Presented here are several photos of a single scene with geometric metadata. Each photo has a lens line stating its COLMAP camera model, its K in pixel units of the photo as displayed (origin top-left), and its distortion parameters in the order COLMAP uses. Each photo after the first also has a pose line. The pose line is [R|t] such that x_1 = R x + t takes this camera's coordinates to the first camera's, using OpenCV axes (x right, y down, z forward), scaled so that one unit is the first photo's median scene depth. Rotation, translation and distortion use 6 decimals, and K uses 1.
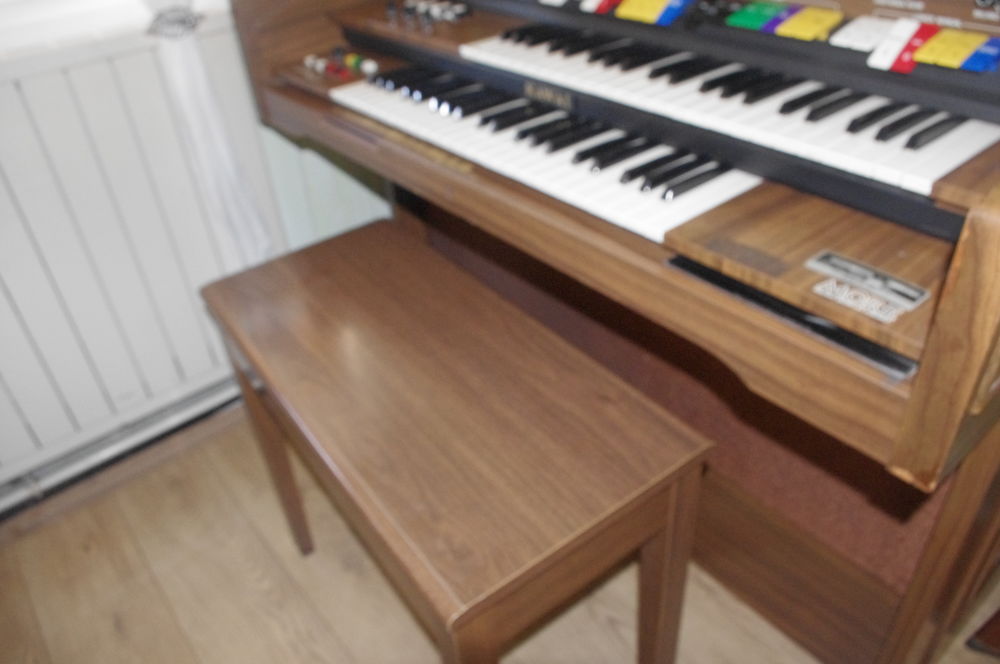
lens RADIAL K [[737.2, 0, 497.1], [0, 737.2, 330.4], [0, 0, 1]] dist [-0.061873, 0.005031]
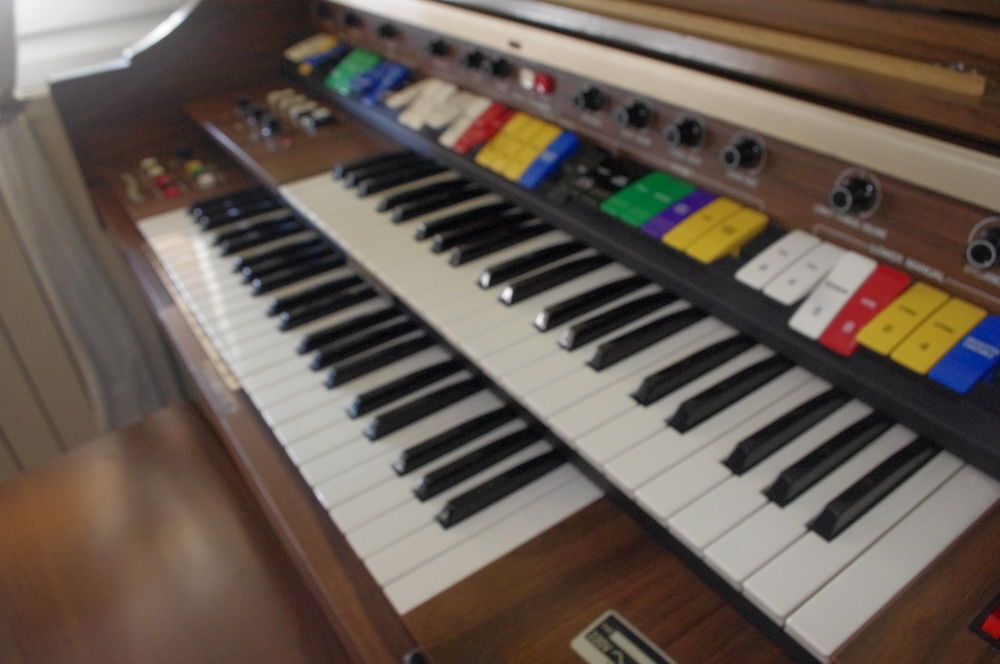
lens RADIAL K [[737.2, 0, 497.1], [0, 737.2, 330.4], [0, 0, 1]] dist [-0.061873, 0.005031]
pose [[0.997842, 0.060793, -0.024827, 0.267903], [-0.061093, 0.998066, -0.011508, -0.329280], [0.024080, 0.013000, 0.999626, 0.346183]]
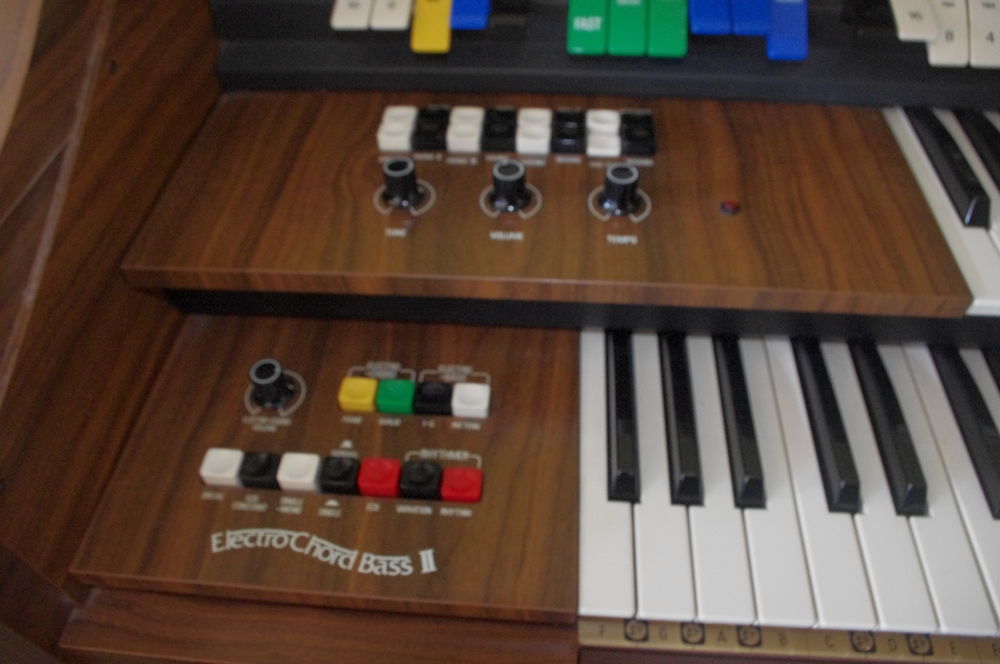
lens RADIAL K [[737.2, 0, 497.1], [0, 737.2, 330.4], [0, 0, 1]] dist [-0.061873, 0.005031]
pose [[0.675747, -0.517403, 0.525033, -0.500380], [0.402125, 0.855695, 0.325702, -0.764512], [-0.617787, -0.008963, 0.786294, 1.181840]]
